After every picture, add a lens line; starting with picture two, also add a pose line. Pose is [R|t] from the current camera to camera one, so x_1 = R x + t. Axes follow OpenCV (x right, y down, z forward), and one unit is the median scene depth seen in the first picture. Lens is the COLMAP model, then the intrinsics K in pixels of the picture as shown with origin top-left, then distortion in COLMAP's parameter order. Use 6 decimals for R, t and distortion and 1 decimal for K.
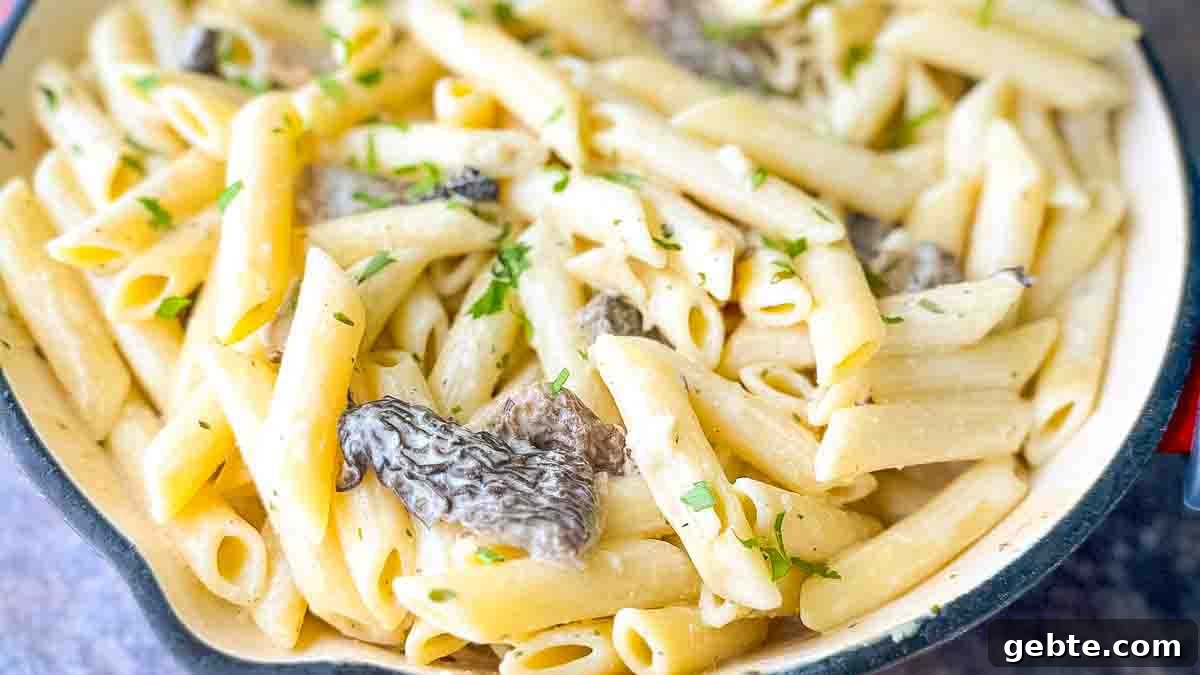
lens RADIAL K [[1013.7, 0, 610.4], [0, 1013.7, 338.2], [0, 0, 1]] dist [0.119374, -0.231052]
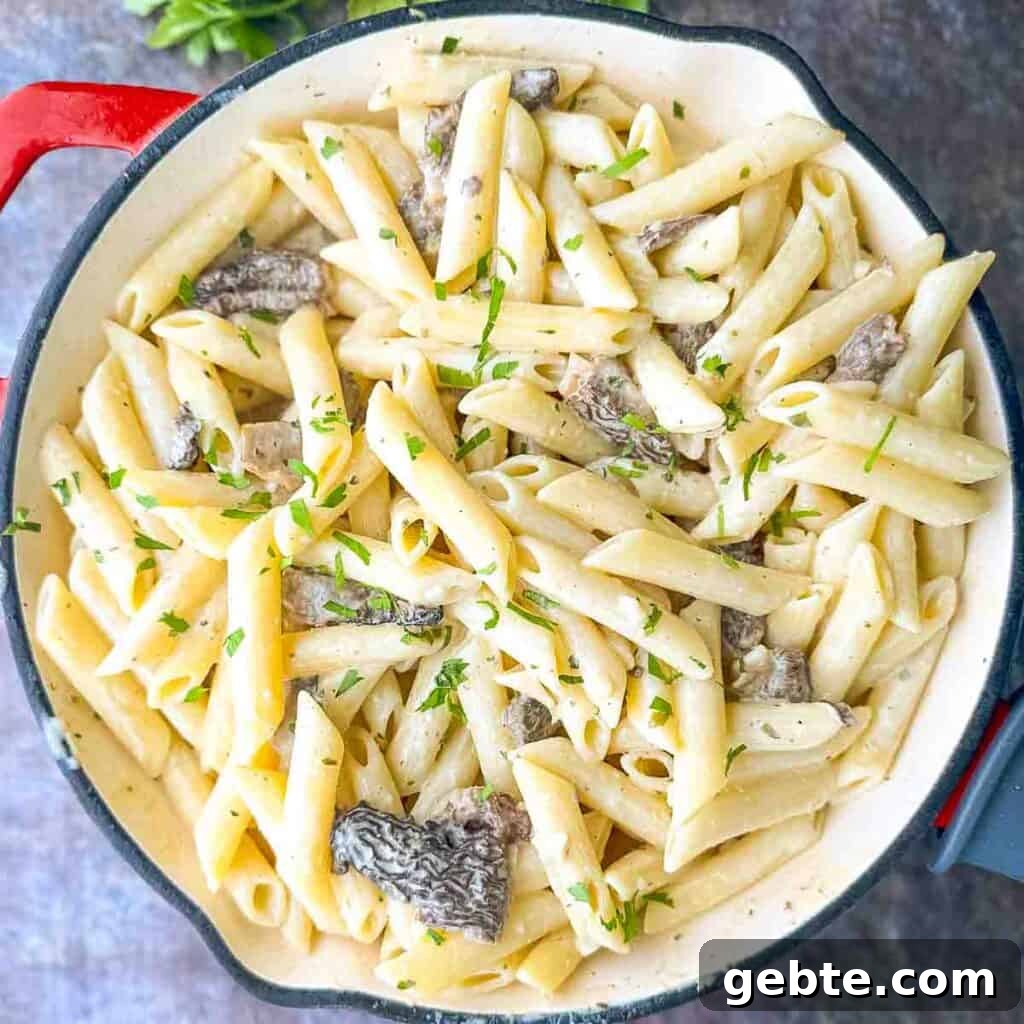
lens RADIAL K [[995.4, 0, 512.0], [0, 995.4, 512.0], [0, 0, 1]] dist [0.068611, -0.012922]
pose [[0.998650, 0.050024, -0.014016, -0.014126], [-0.038211, 0.890073, 0.454214, -0.858949], [0.035197, -0.453065, 0.890783, -0.030827]]
